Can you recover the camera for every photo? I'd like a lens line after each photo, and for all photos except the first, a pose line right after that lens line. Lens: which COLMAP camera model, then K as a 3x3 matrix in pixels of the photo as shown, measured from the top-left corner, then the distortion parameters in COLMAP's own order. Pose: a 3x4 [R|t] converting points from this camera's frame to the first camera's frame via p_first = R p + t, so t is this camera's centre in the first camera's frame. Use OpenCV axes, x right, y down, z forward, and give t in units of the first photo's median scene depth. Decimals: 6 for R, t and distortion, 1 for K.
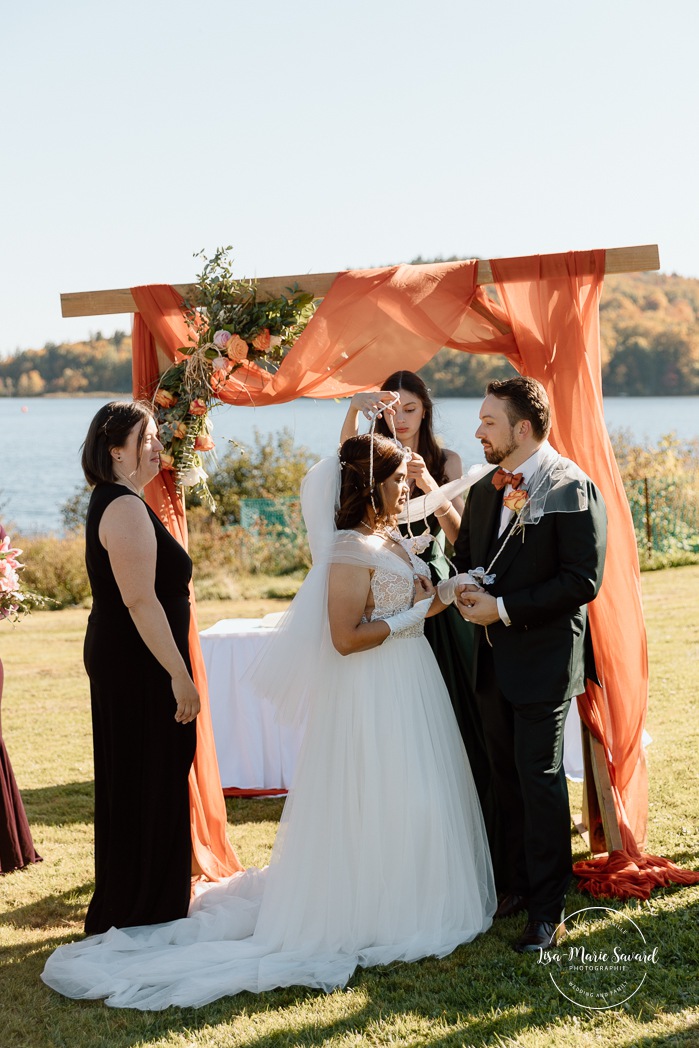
lens RADIAL K [[1758.3, 0, 351.6], [0, 1758.3, 516.3], [0, 0, 1]] dist [0.014651, 0.000000]
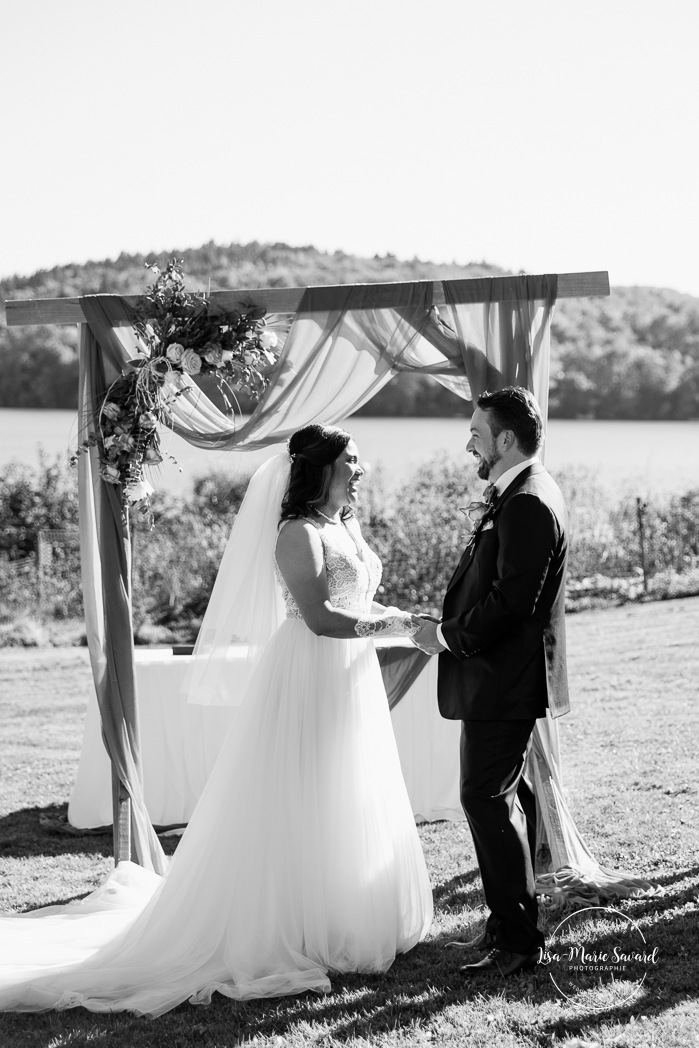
lens RADIAL K [[2219.6, 0, 348.9], [0, 2219.6, 520.8], [0, 0, 1]] dist [0.014216, 0.000000]
pose [[0.993716, 0.018401, 0.110411, -0.111597], [-0.016247, 0.999660, -0.020383, 0.017554], [-0.110749, 0.018461, 0.993677, -0.247825]]
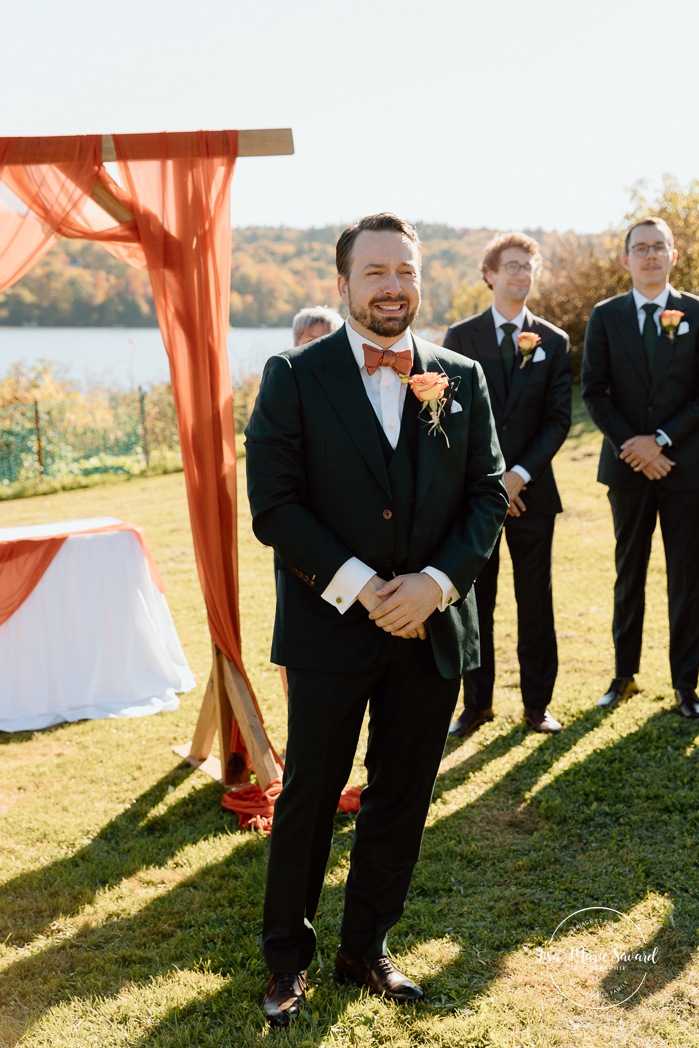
lens RADIAL K [[1704.9, 0, 353.9], [0, 1704.9, 516.2], [0, 0, 1]] dist [-0.022125, 0.000000]
pose [[0.914789, -0.025825, 0.403105, -0.161093], [0.009589, 0.999061, 0.042245, 0.011750], [-0.403817, -0.034780, 0.914178, 0.158163]]
